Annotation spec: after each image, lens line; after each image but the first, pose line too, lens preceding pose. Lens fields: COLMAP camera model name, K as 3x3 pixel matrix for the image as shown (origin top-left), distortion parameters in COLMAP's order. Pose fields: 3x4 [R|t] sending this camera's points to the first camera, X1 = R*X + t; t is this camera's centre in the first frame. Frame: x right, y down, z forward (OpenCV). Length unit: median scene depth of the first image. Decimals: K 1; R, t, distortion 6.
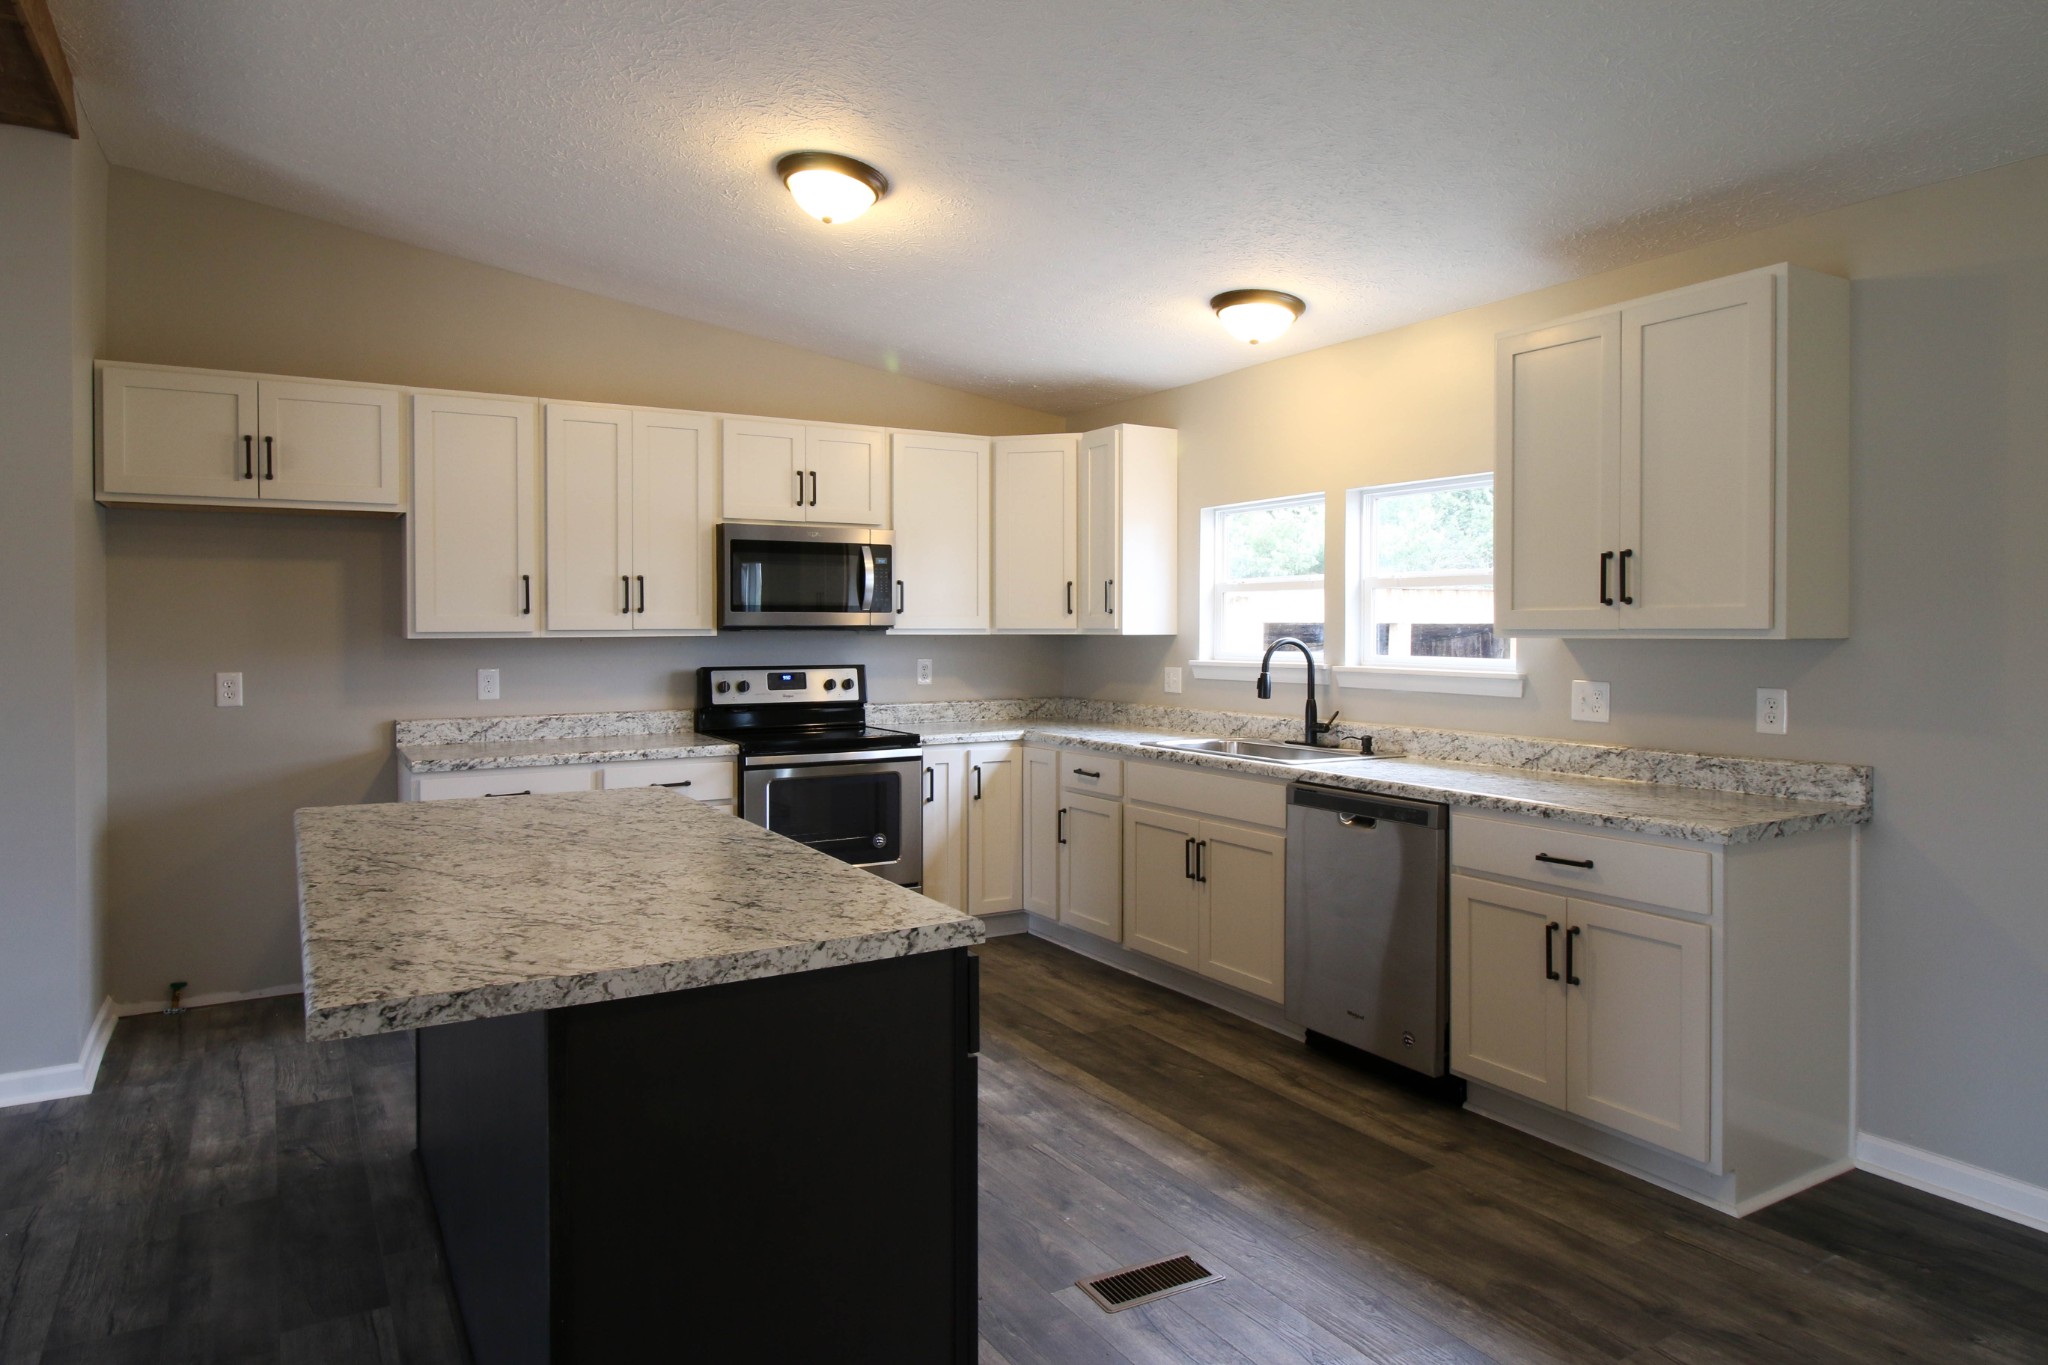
lens RADIAL K [[1237.4, 0, 1024.3], [0, 1237.4, 633.3], [0, 0, 1]] dist [0.001342, -0.000550]
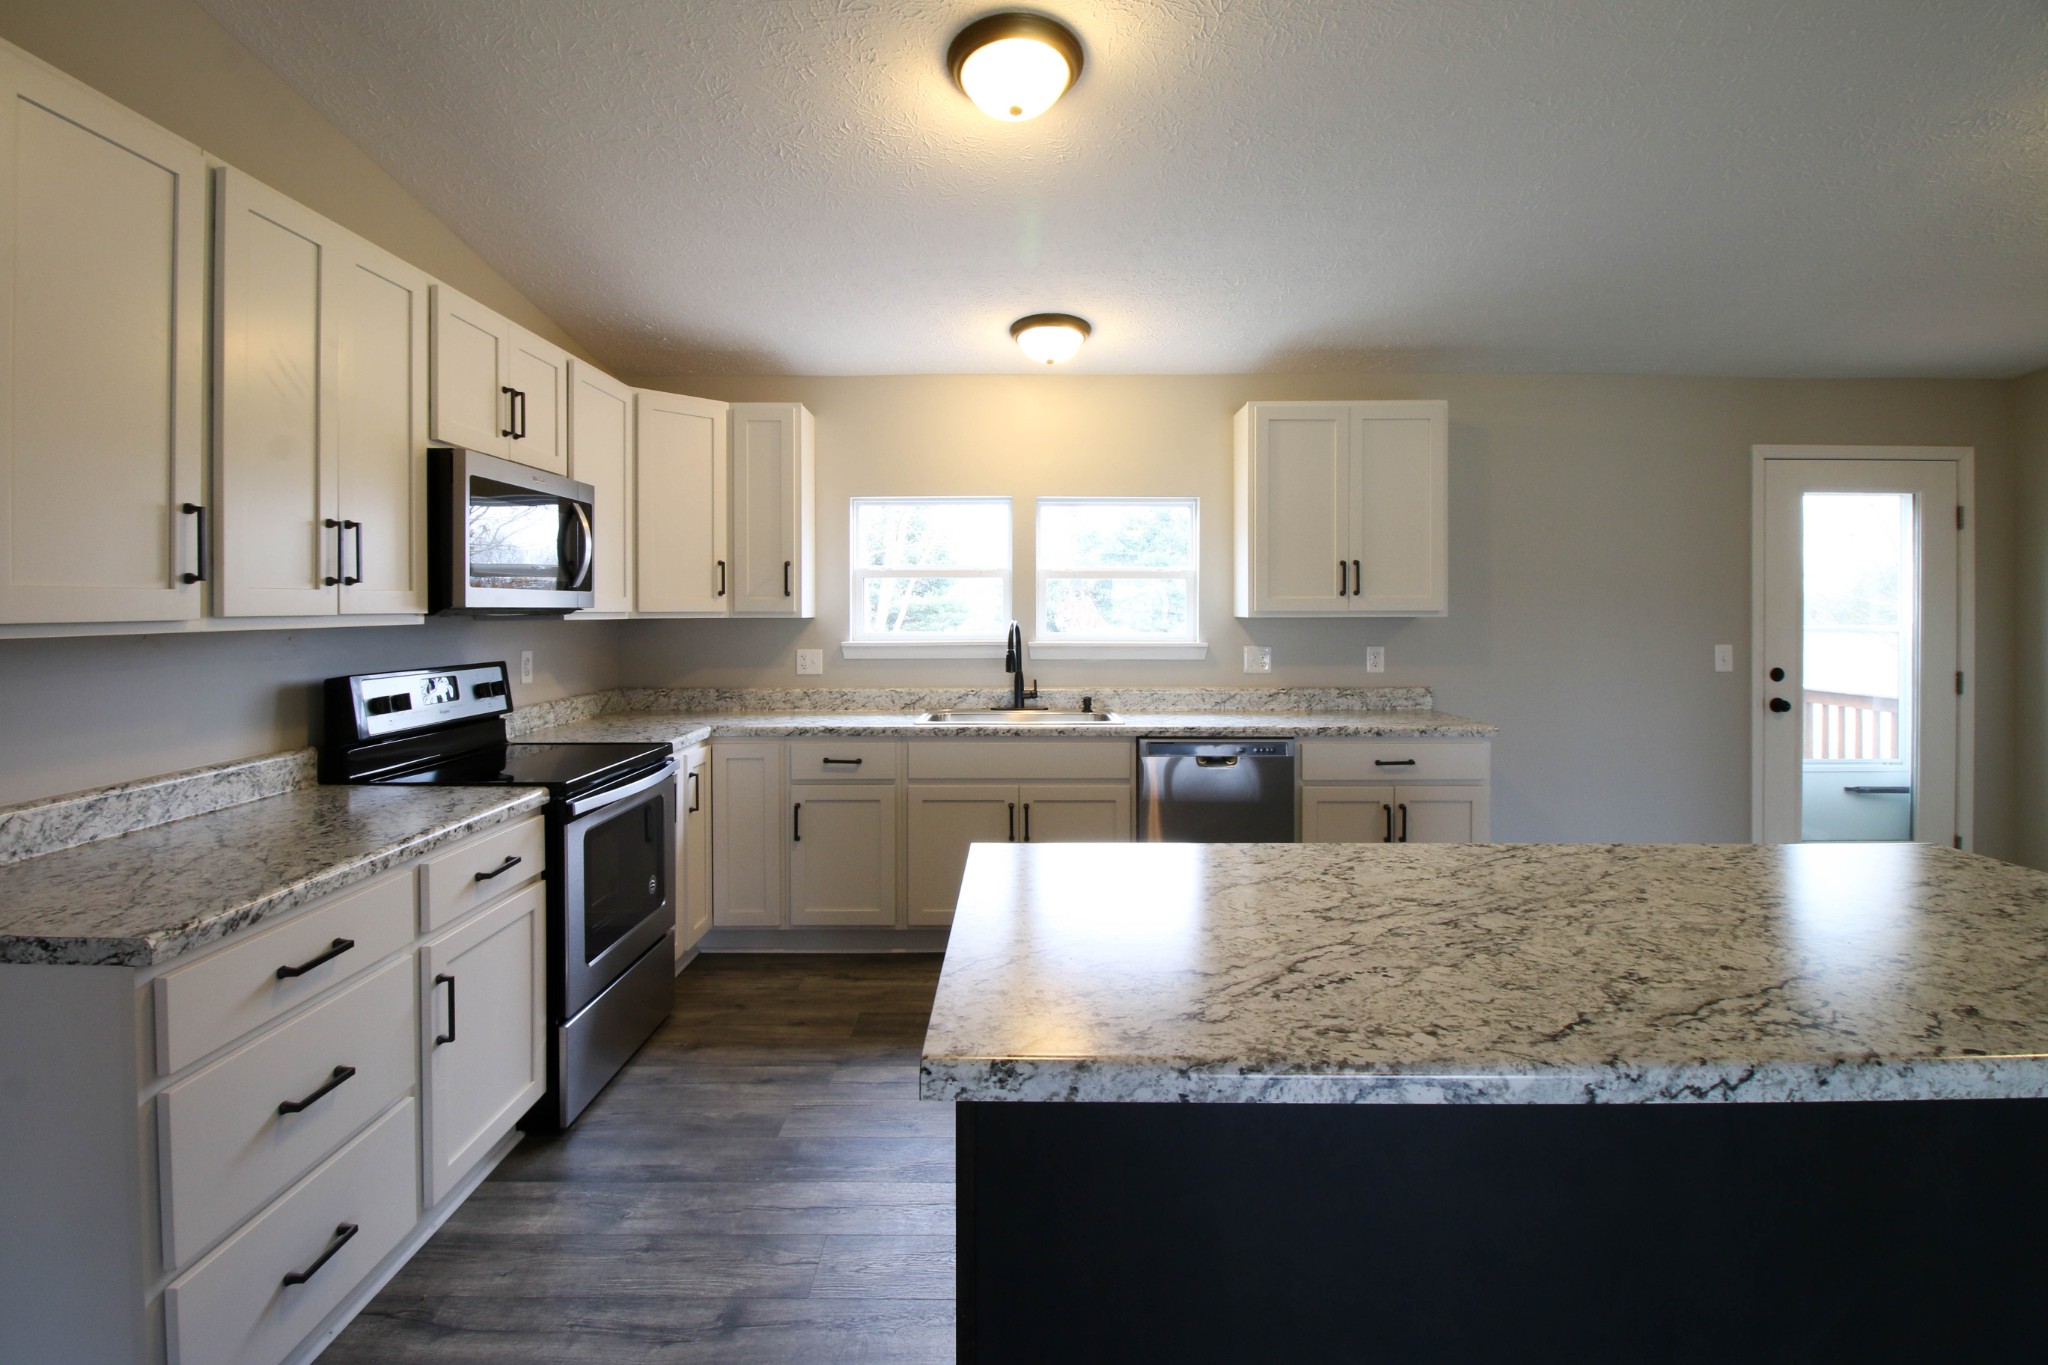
lens RADIAL K [[975.0, 0, 1025.6], [0, 975.0, 615.4], [0, 0, 1]] dist [-0.008523, -0.001308]
pose [[0.516621, -0.007729, 0.856179, -0.525095], [0.004118, 0.999970, 0.006543, -0.005261], [-0.856204, 0.000145, 0.516638, 0.484011]]
